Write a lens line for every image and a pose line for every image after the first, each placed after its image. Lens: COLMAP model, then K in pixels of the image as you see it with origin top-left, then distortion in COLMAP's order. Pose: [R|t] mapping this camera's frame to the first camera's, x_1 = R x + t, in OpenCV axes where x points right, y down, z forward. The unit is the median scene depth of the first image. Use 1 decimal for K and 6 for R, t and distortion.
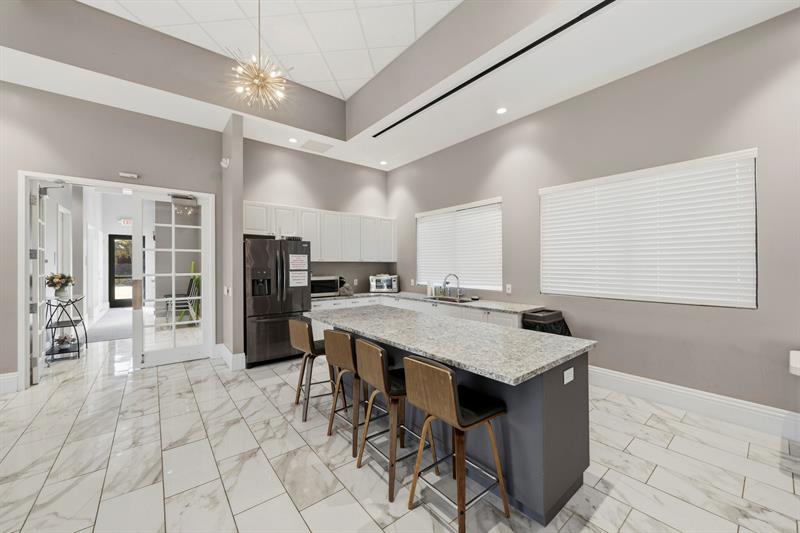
lens RADIAL K [[303.1, 0, 397.9], [0, 303.1, 263.6], [0, 0, 1]] dist [-0.001656, 0.000039]
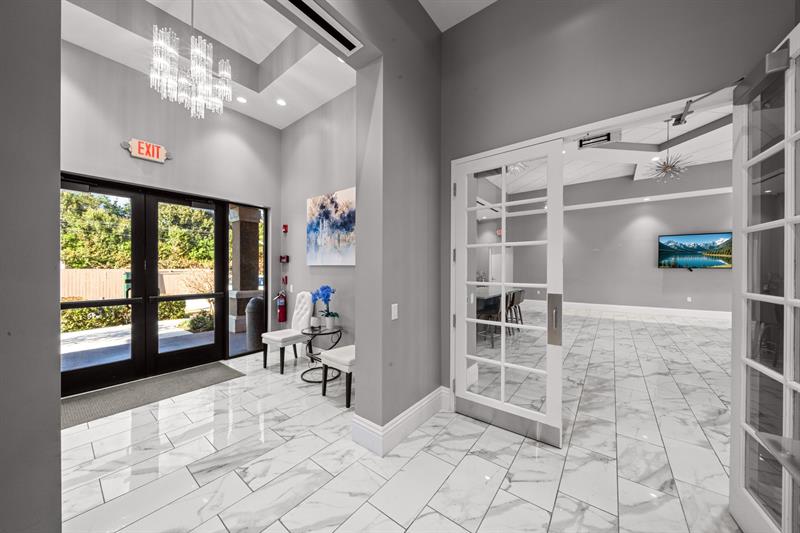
lens RADIAL K [[274.5, 0, 399.1], [0, 274.5, 267.2], [0, 0, 1]] dist [-0.005495, -0.000044]
pose [[-0.226136, 0.005544, 0.974080, -1.214423], [-0.005661, 0.999959, -0.007005, 0.010394], [-0.974079, -0.007099, -0.226096, 1.312363]]
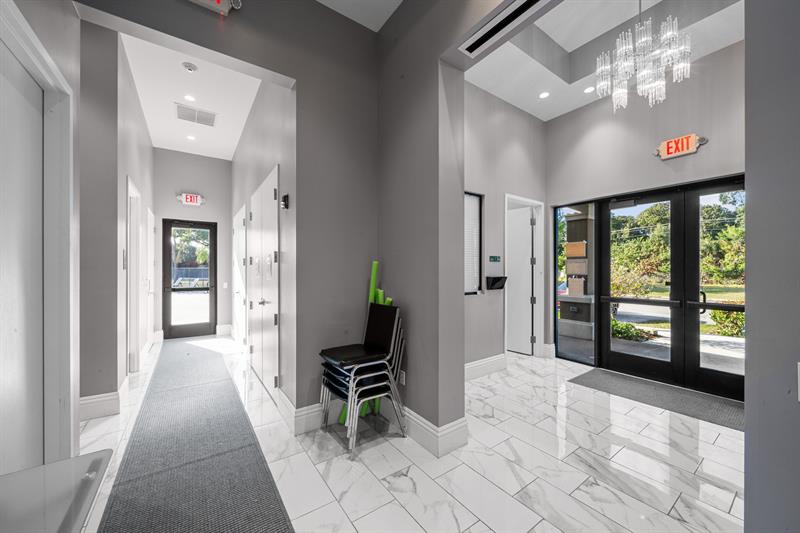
lens RADIAL K [[303.1, 0, 395.6], [0, 303.1, 269.7], [0, 0, 1]] dist [-0.001656, 0.000039]
pose [[0.996536, 0.000894, -0.083156, -1.017823], [-0.000650, 0.999995, 0.002971, 0.007218], [0.083158, -0.002907, 0.996532, 1.006107]]
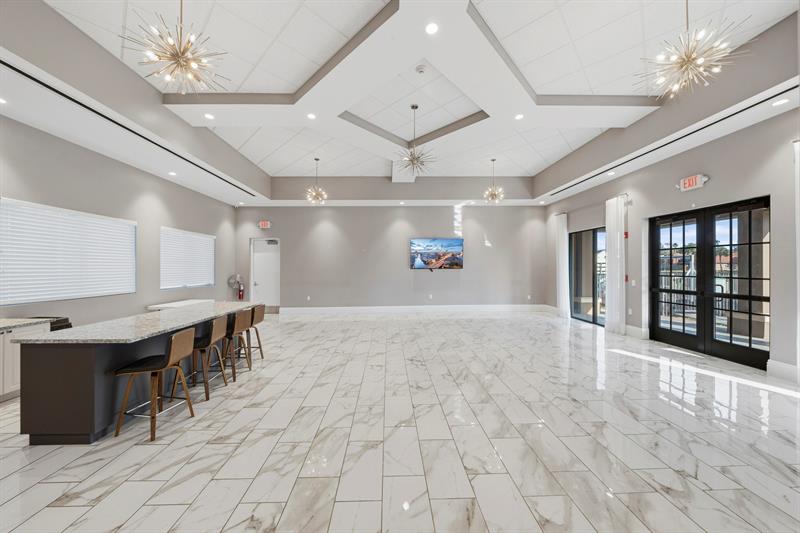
lens RADIAL K [[274.5, 0, 397.0], [0, 274.5, 267.5], [0, 0, 1]] dist [-0.005495, -0.000044]
pose [[-0.797060, 0.008284, 0.603844, -0.934628], [0.007735, 0.999964, -0.003507, -0.008474], [-0.603851, 0.001876, -0.797095, 0.832074]]
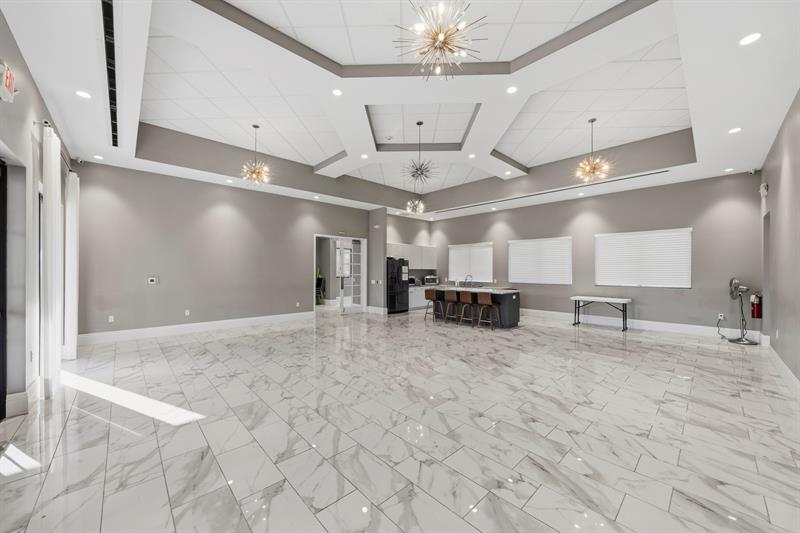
lens RADIAL K [[292.9, 0, 397.4], [0, 292.9, 270.7], [0, 0, 1]] dist [0.000463, -0.000001]
pose [[0.997295, 0.004451, 0.073370, -0.554335], [-0.004672, 0.999985, 0.002830, -0.002460], [-0.073357, -0.003165, 0.997301, -1.201196]]
